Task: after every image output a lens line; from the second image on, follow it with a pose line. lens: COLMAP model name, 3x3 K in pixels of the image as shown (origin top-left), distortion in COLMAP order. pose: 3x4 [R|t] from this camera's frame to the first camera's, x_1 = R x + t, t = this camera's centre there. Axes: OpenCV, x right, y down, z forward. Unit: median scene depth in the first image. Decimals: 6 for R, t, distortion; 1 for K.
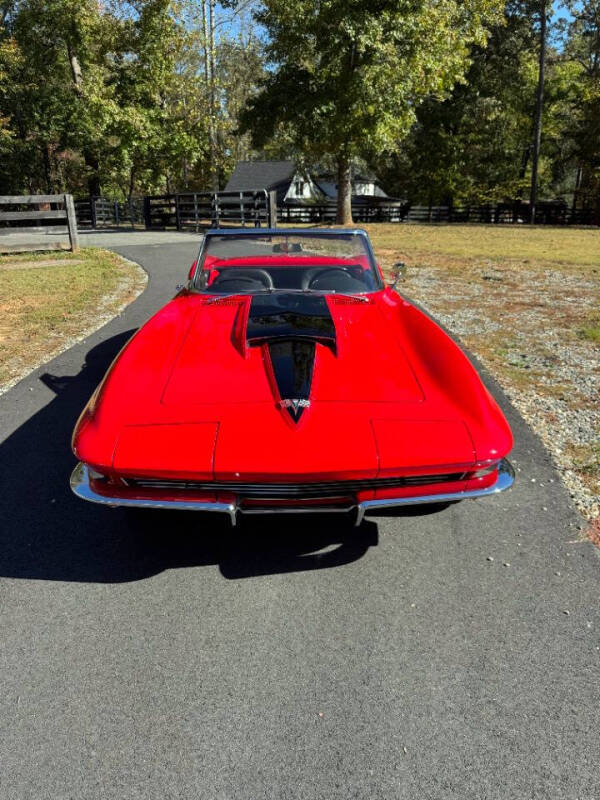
lens RADIAL K [[573.3, 0, 293.8], [0, 573.3, 400.7], [0, 0, 1]] dist [-0.002327, -0.003389]
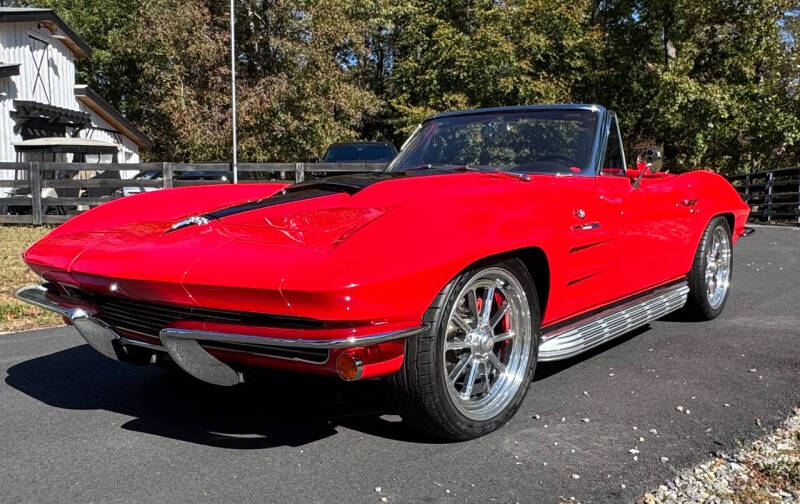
lens RADIAL K [[742.0, 0, 441.1], [0, 742.0, 290.2], [0, 0, 1]] dist [-0.008923, 0.000000]
pose [[0.799617, 0.087453, -0.594108, 0.128349], [-0.215981, 0.965017, -0.148640, 0.025058], [0.560326, 0.247171, 0.790532, 0.048884]]
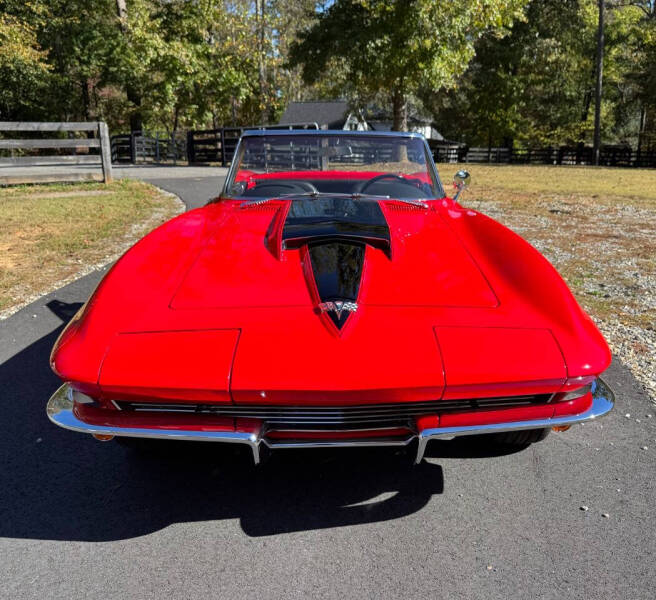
lens RADIAL K [[615.7, 0, 361.9], [0, 615.7, 299.3], [0, 0, 1]] dist [-0.004808, 0.000000]
pose [[0.999693, 0.004390, 0.024406, 0.001900], [-0.002233, 0.996146, -0.087686, 0.009537], [-0.024696, 0.087605, 0.995849, 0.020302]]
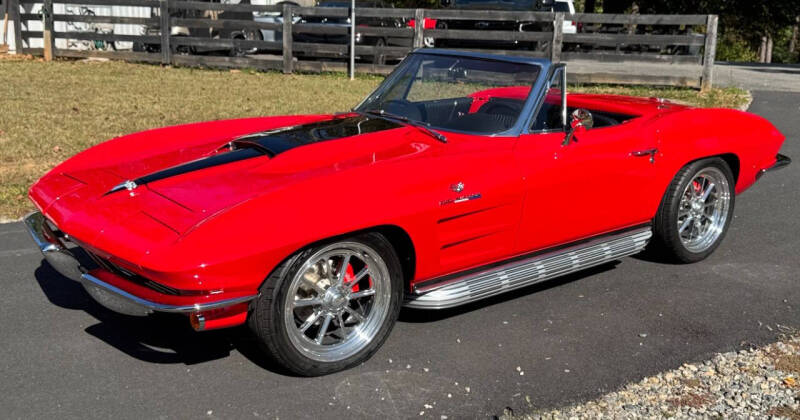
lens RADIAL K [[844.0, 0, 402.6], [0, 844.0, 209.7], [0, 0, 1]] dist [0.058965, 0.000000]
pose [[0.608171, 0.209294, -0.765718, 0.213223], [-0.302424, 0.952958, 0.020272, -0.019418], [0.733940, 0.219242, 0.642857, 0.046761]]
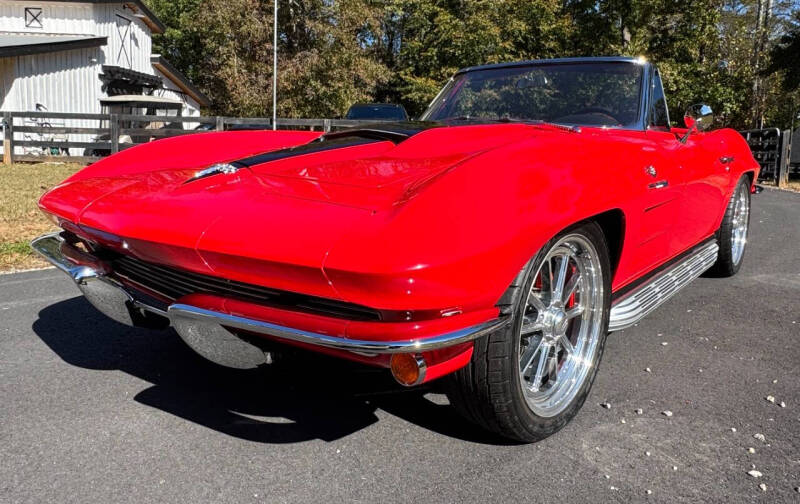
lens RADIAL K [[584.8, 0, 404.6], [0, 584.8, 220.3], [0, 0, 1]] dist [-0.021303, 0.039503]
pose [[0.767278, 0.107042, -0.632318, 0.088214], [-0.250745, 0.957558, -0.142163, 0.015101], [0.590264, 0.267629, 0.761553, 0.079687]]
